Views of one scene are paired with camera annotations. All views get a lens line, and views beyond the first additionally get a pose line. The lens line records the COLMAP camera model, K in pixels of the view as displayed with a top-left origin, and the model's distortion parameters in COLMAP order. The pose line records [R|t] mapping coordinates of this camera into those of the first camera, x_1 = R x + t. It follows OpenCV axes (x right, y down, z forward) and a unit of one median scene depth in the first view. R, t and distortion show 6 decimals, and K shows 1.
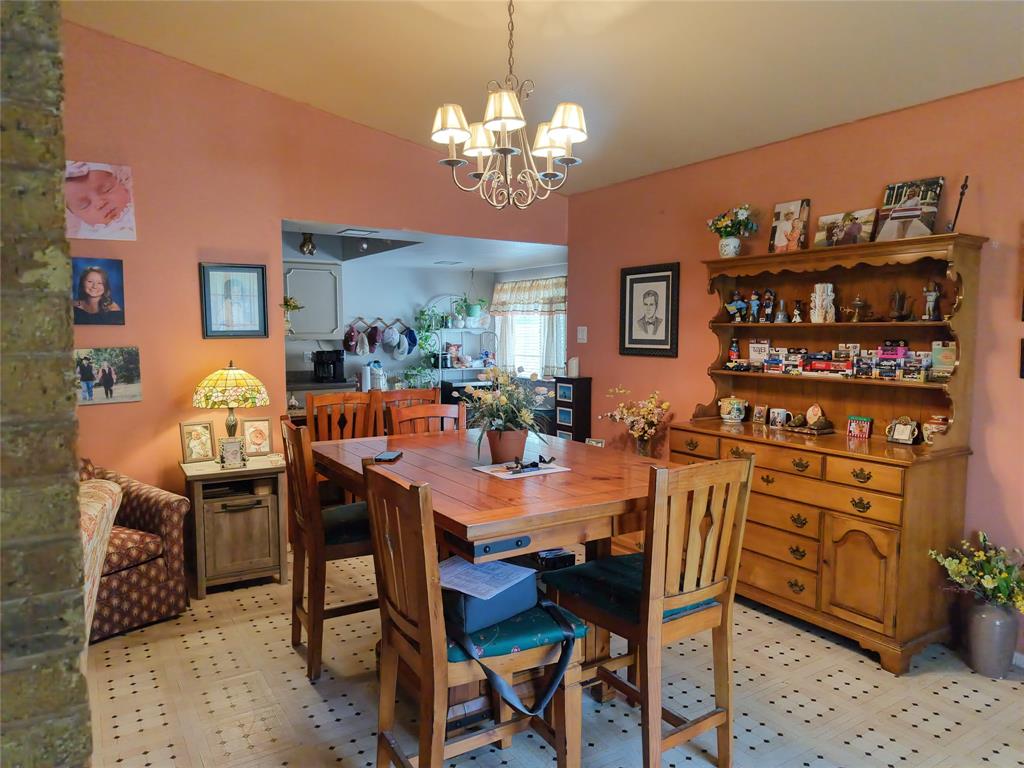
lens RADIAL K [[690.4, 0, 506.2], [0, 690.4, 384.4], [0, 0, 1]] dist [0.026501, -0.028229]
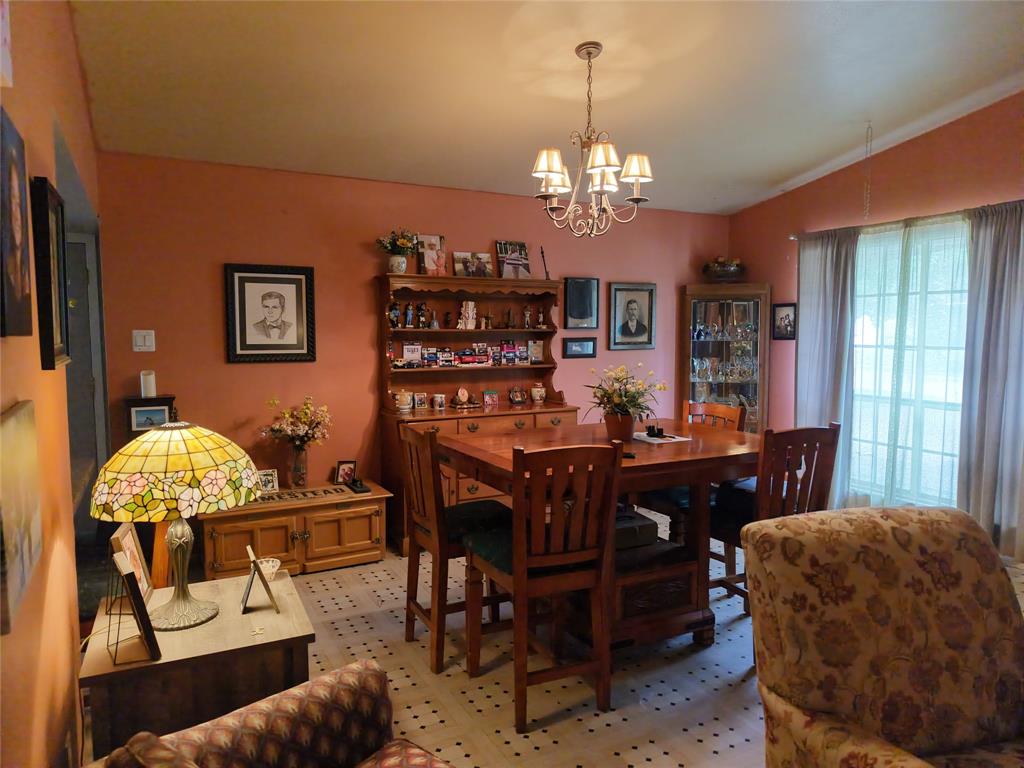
lens RADIAL K [[690.4, 0, 510.9], [0, 690.4, 386.6], [0, 0, 1]] dist [0.026501, -0.028229]
pose [[0.073919, -0.085030, 0.993633, -0.845201], [0.076936, 0.993875, 0.079327, -0.068710], [-0.994292, 0.070583, 0.080008, 0.724178]]
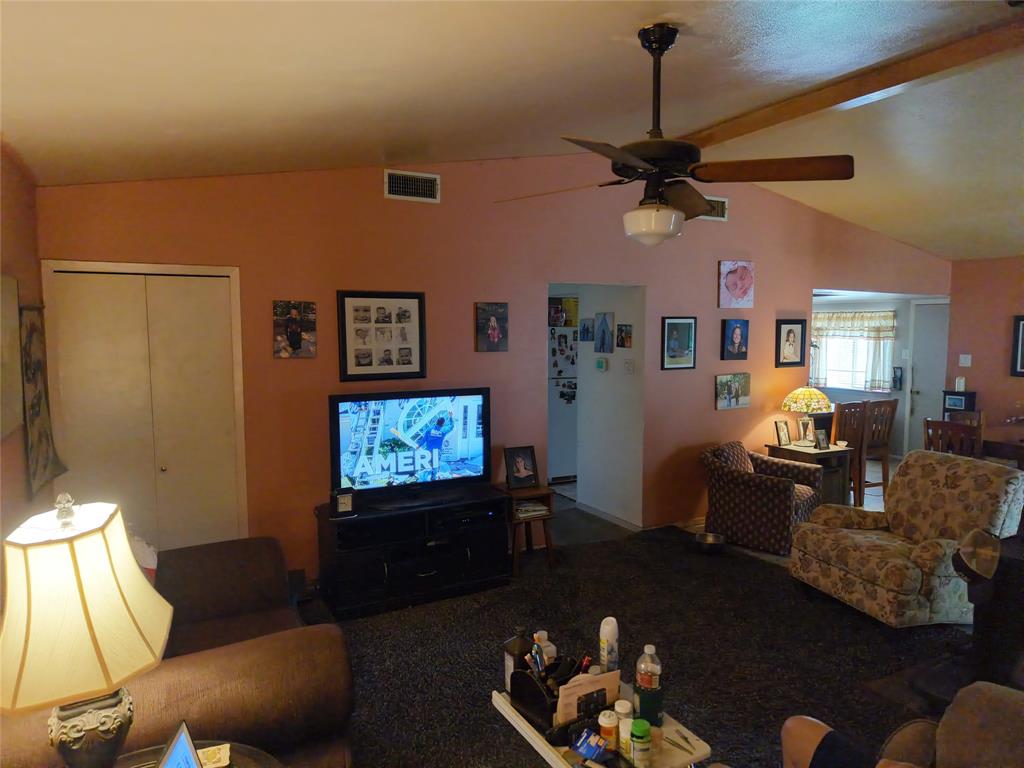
lens RADIAL K [[690.4, 0, 505.9], [0, 690.4, 385.0], [0, 0, 1]] dist [0.026501, -0.028229]
pose [[0.997692, 0.009210, -0.067273, -0.972892], [-0.008865, 0.999946, 0.005421, -0.029954], [0.067319, -0.004813, 0.997720, -0.629583]]
